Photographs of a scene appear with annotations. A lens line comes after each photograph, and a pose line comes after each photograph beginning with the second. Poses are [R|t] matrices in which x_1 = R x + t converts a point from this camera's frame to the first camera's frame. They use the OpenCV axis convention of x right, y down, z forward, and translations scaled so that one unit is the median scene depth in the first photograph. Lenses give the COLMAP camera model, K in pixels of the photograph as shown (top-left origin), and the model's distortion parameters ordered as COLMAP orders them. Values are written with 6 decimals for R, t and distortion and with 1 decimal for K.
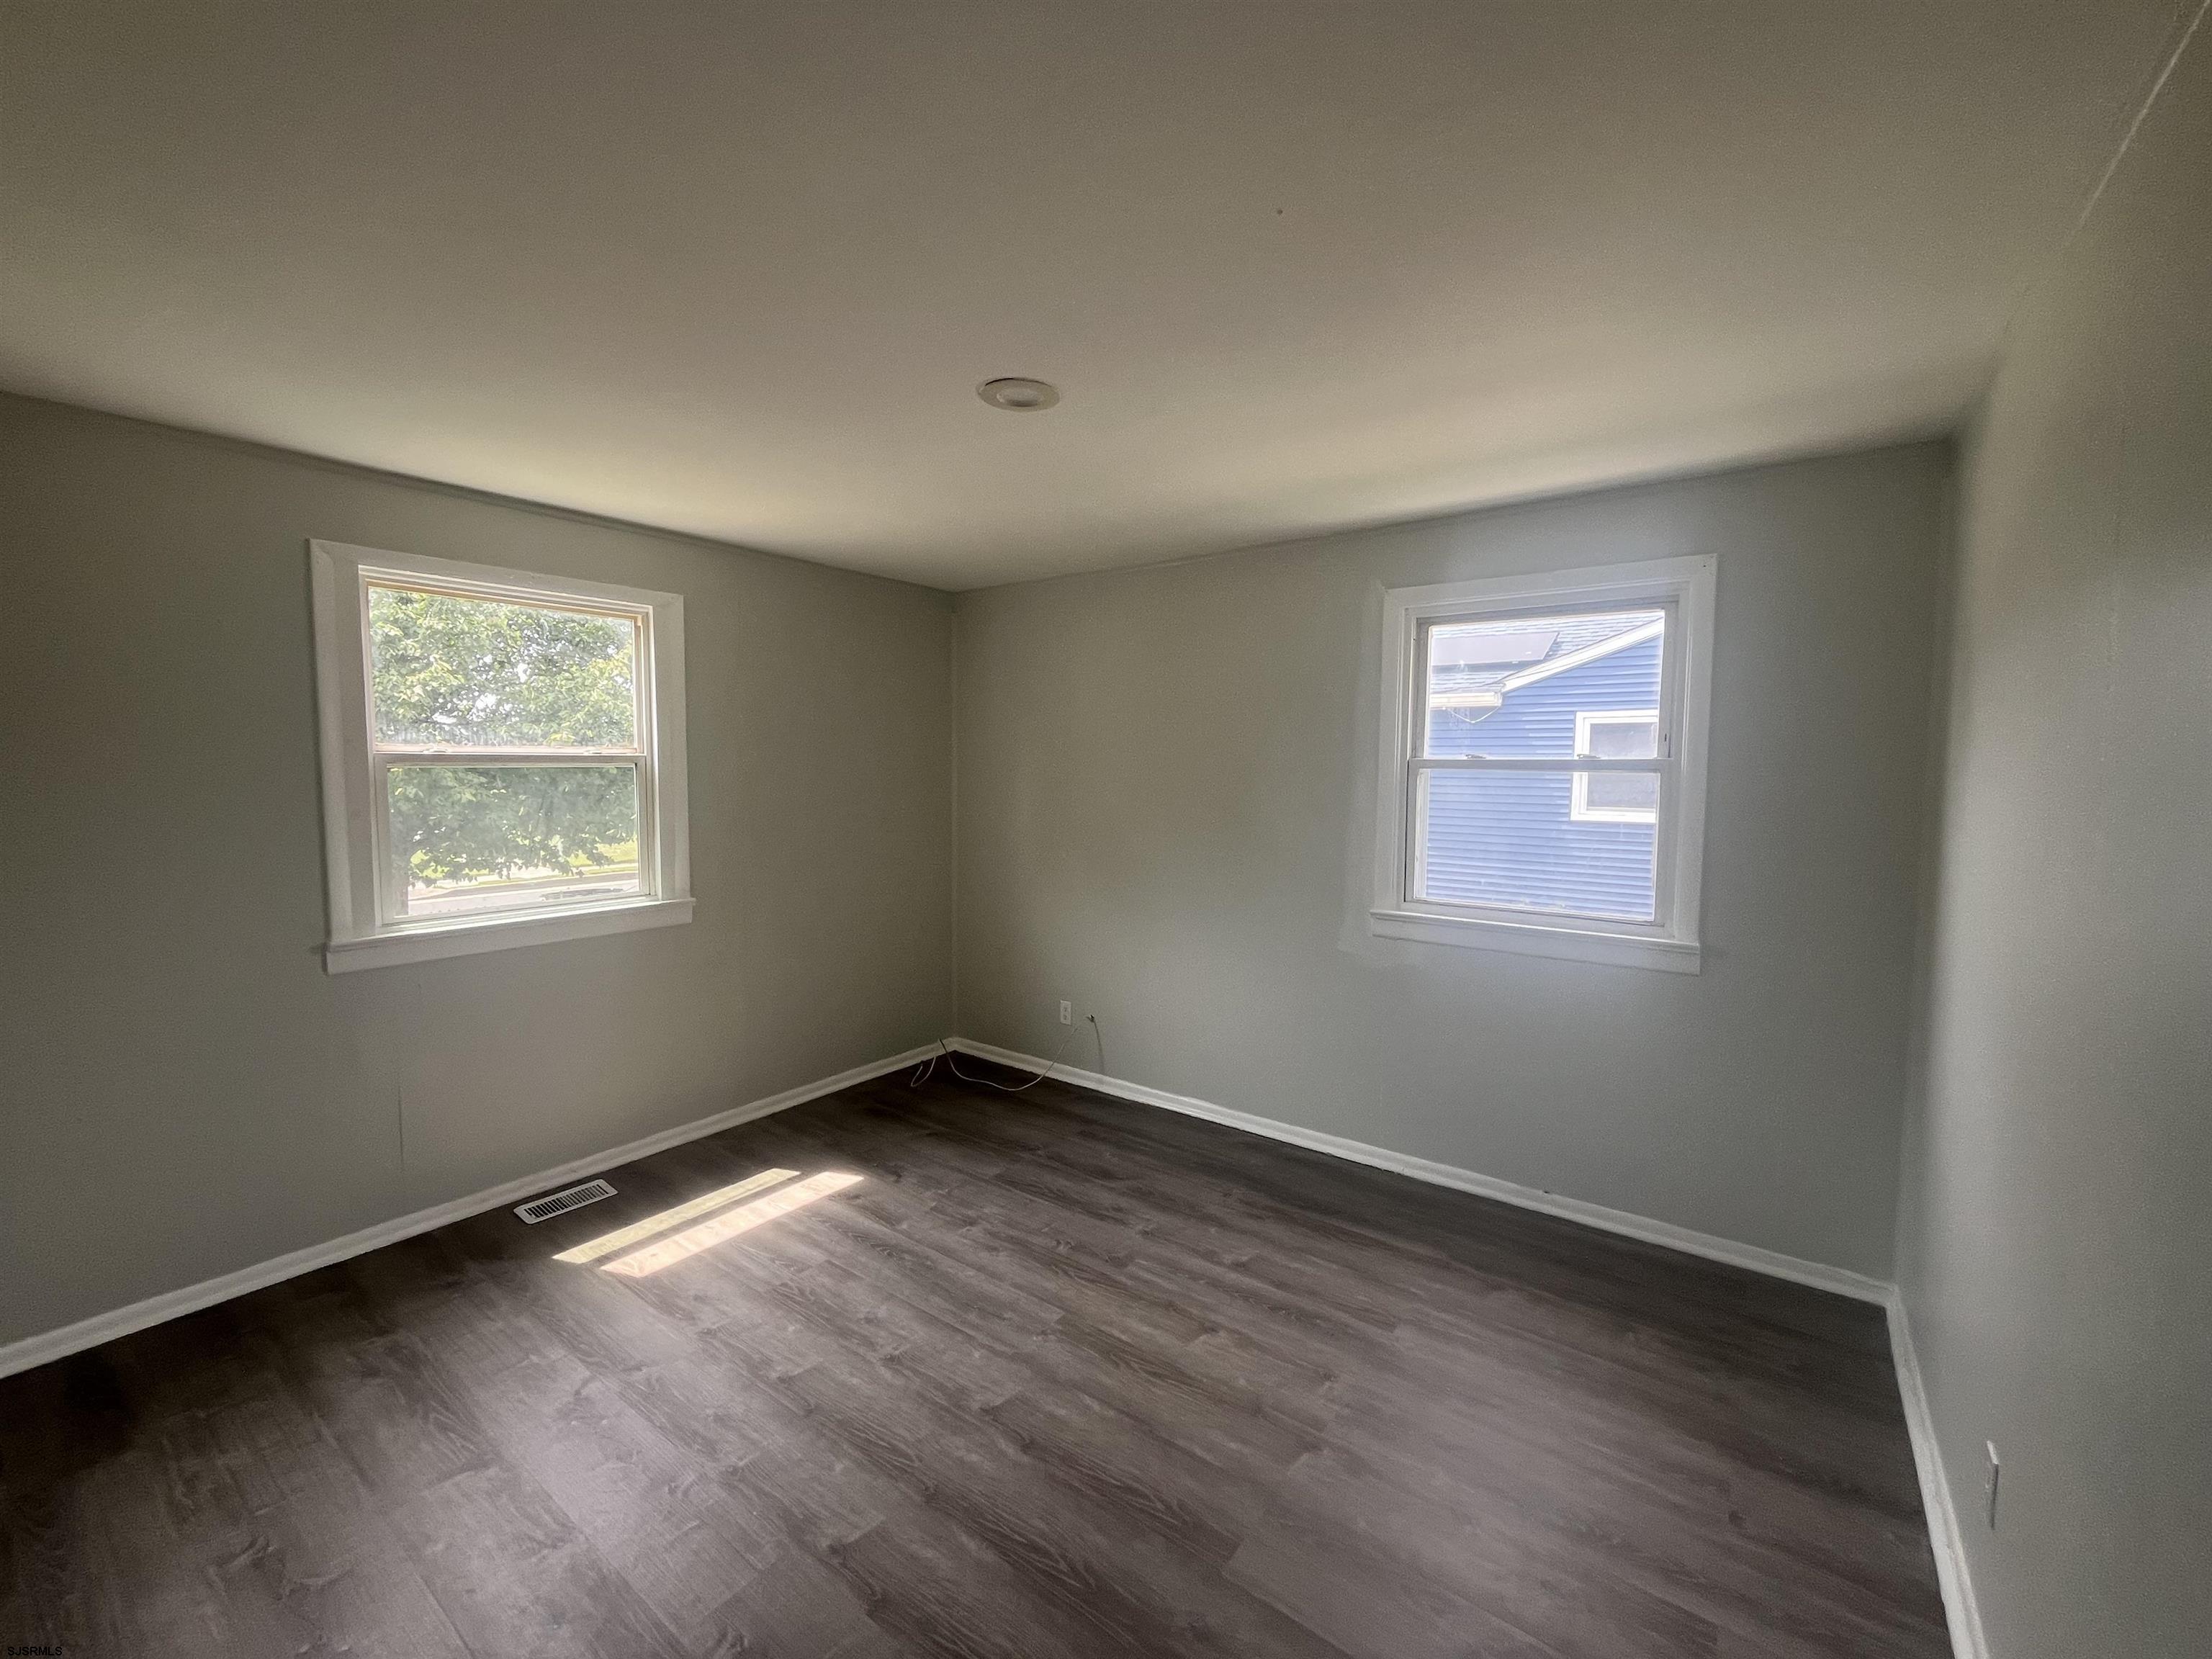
lens RADIAL K [[902.4, 0, 1101.6], [0, 902.4, 812.5], [0, 0, 1]] dist [-0.002462, 0.000093]
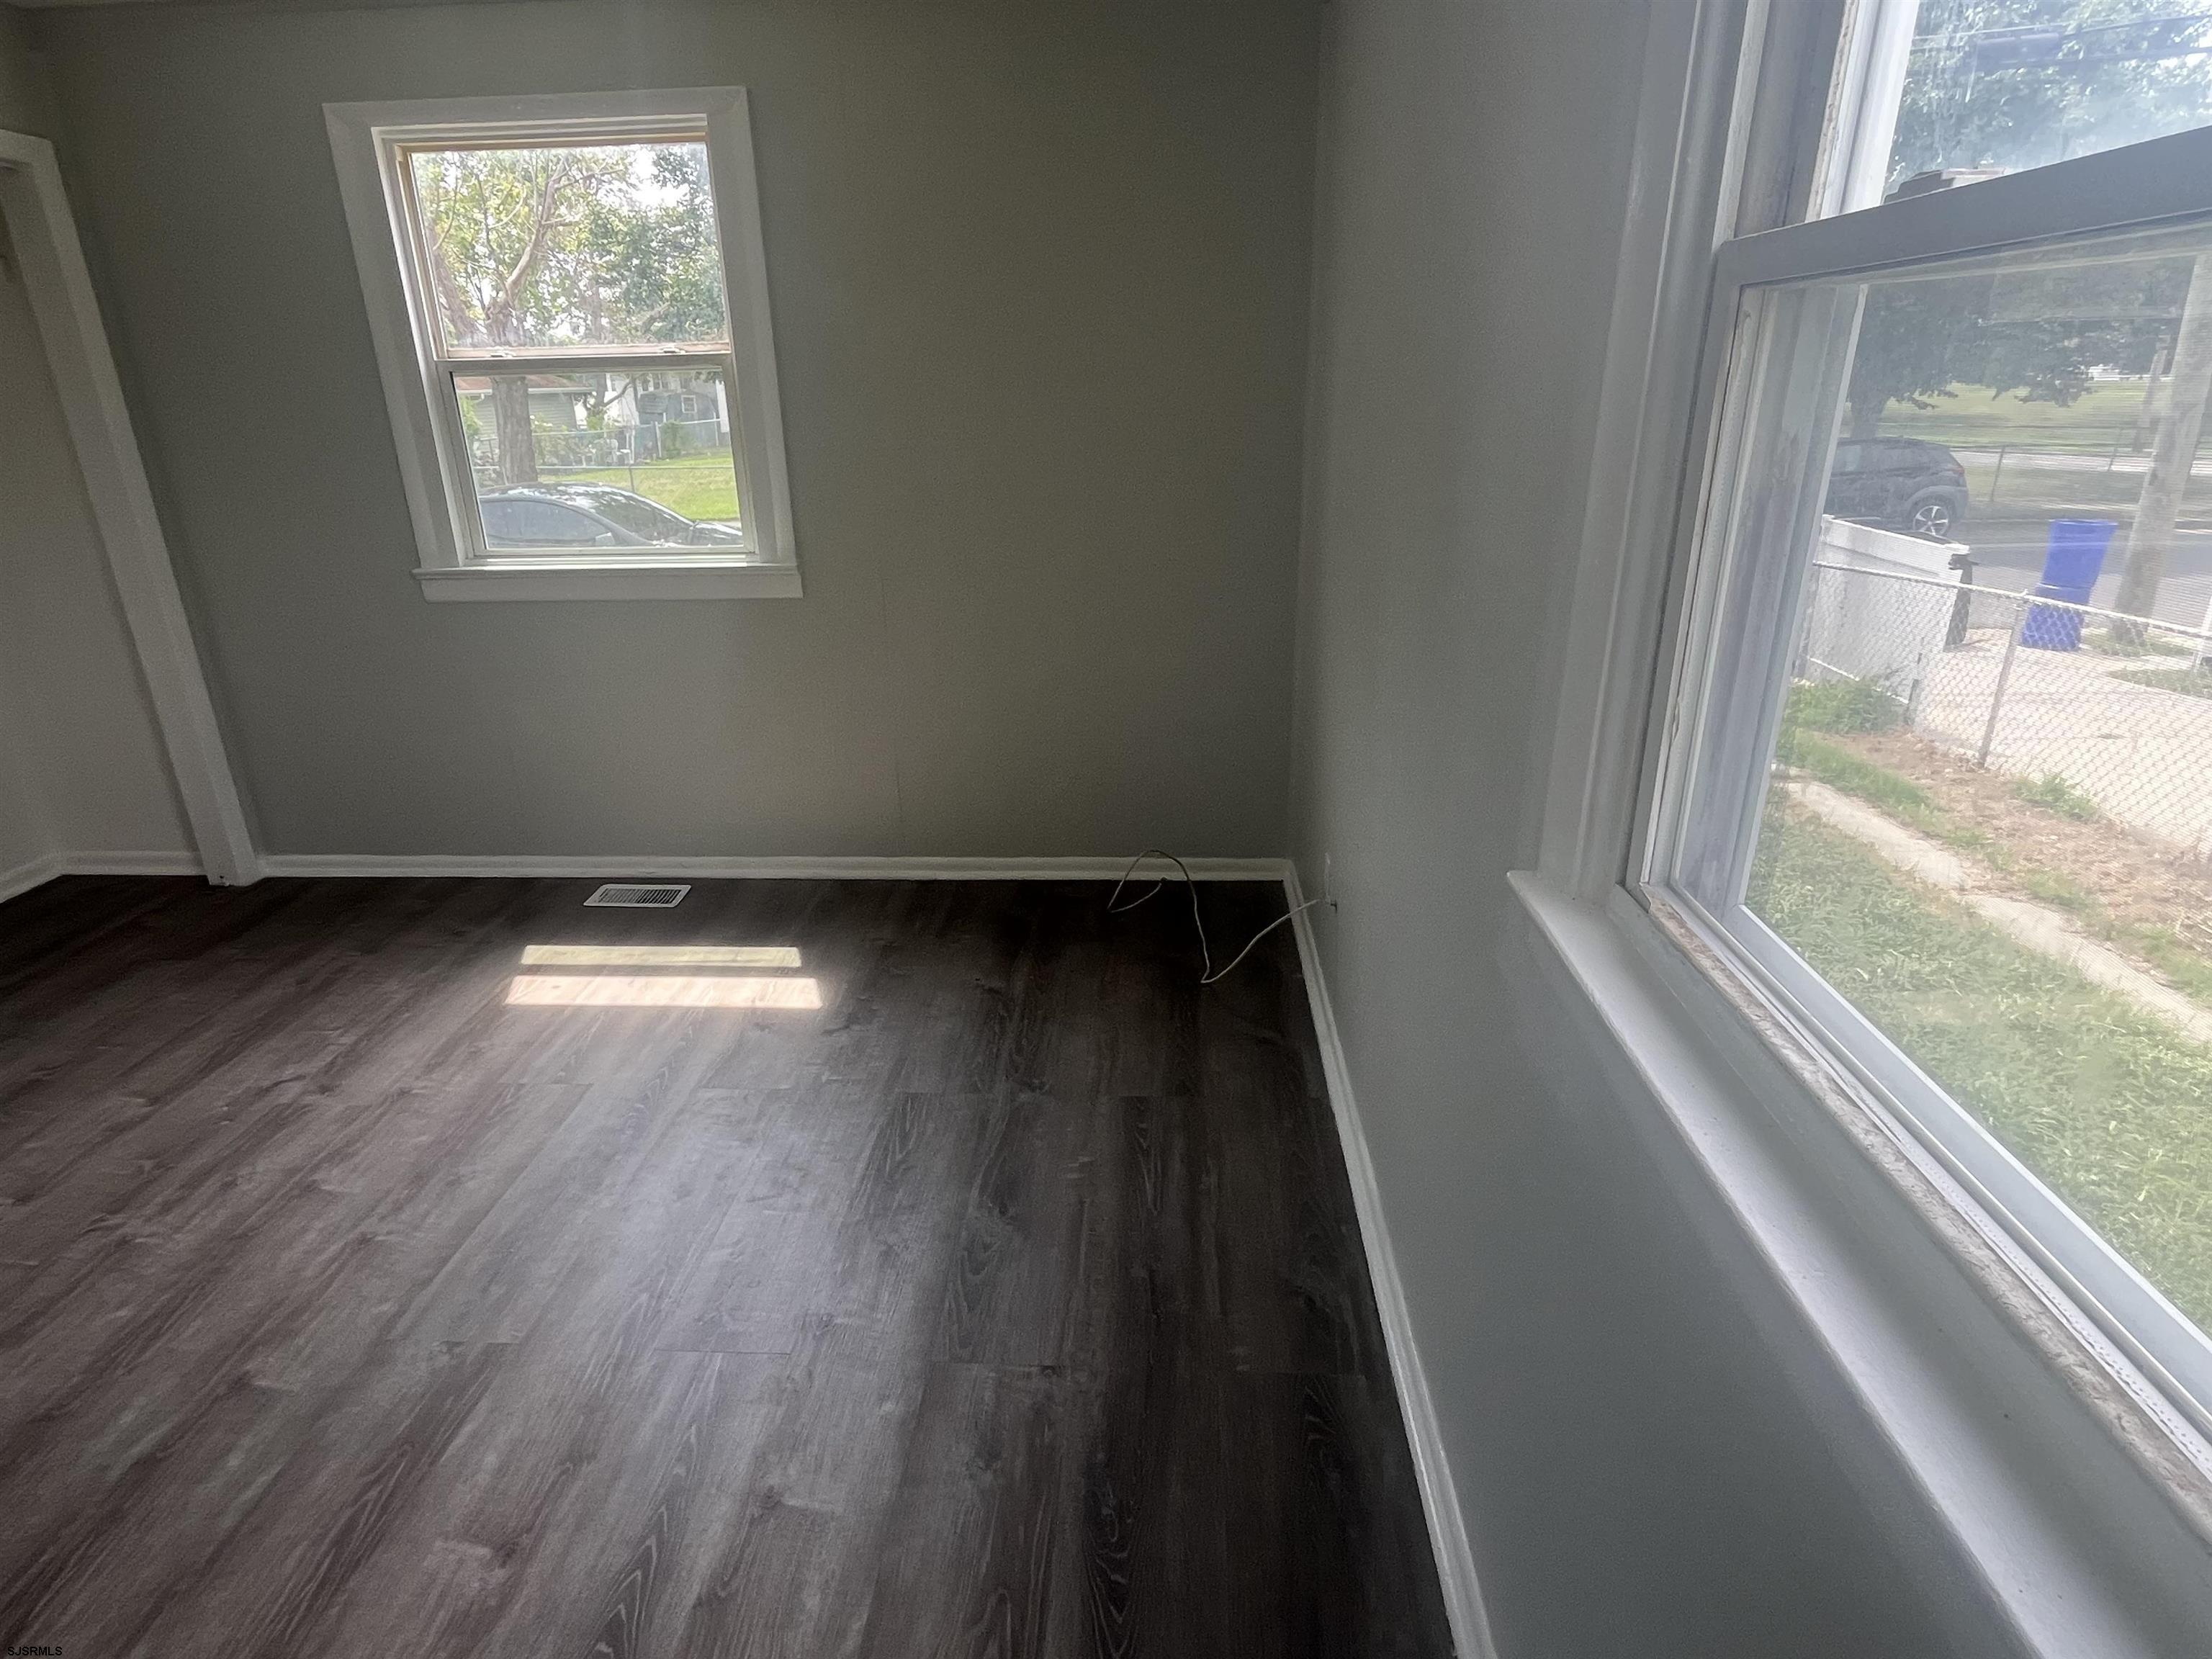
lens RADIAL K [[1182.6, 0, 1095.3], [0, 1182.6, 811.0], [0, 0, 1]] dist [-0.002239, -0.000570]
pose [[0.554620, 0.271603, -0.786529, 0.611514], [-0.024680, 0.950184, 0.310712, -0.022177], [0.831738, -0.152916, 0.533694, 0.857664]]
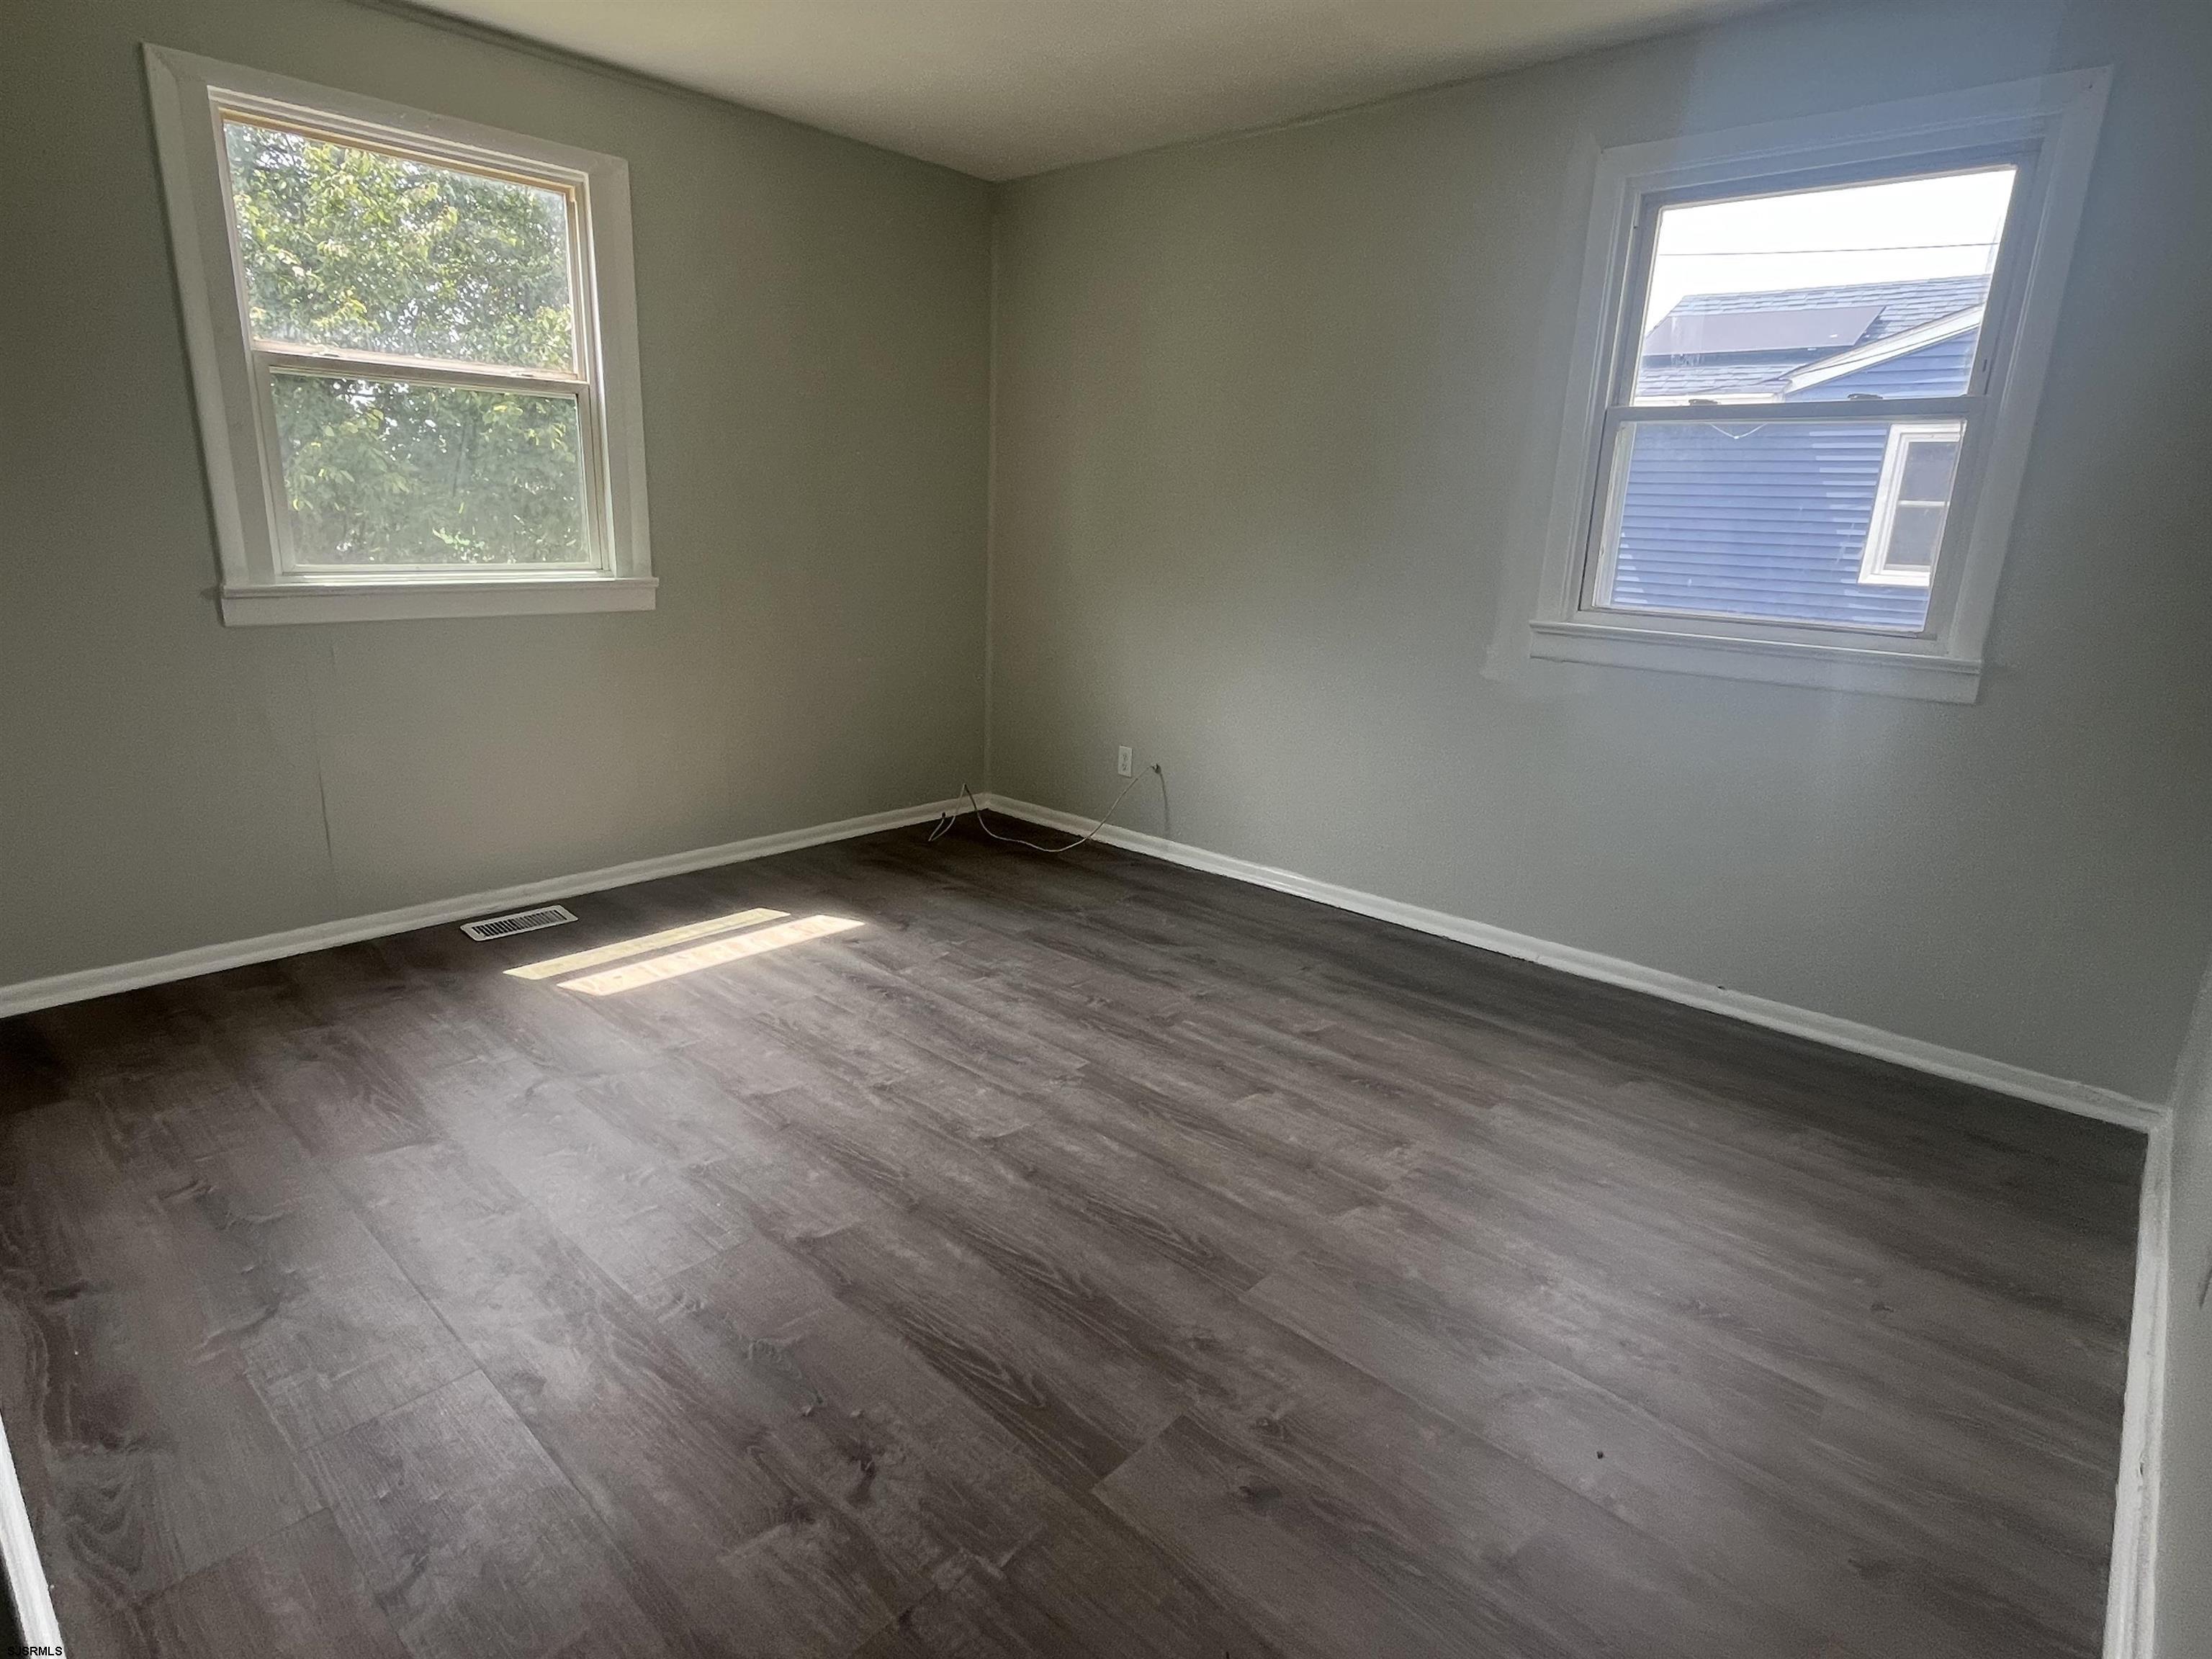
lens RADIAL K [[1182.6, 0, 1098.7], [0, 1182.6, 809.3], [0, 0, 1]] dist [-0.002239, -0.000570]
pose [[0.994823, 0.053440, -0.086433, 0.044121], [-0.036182, 0.981088, 0.190149, 0.106326], [0.094960, -0.186037, 0.977943, -0.019402]]
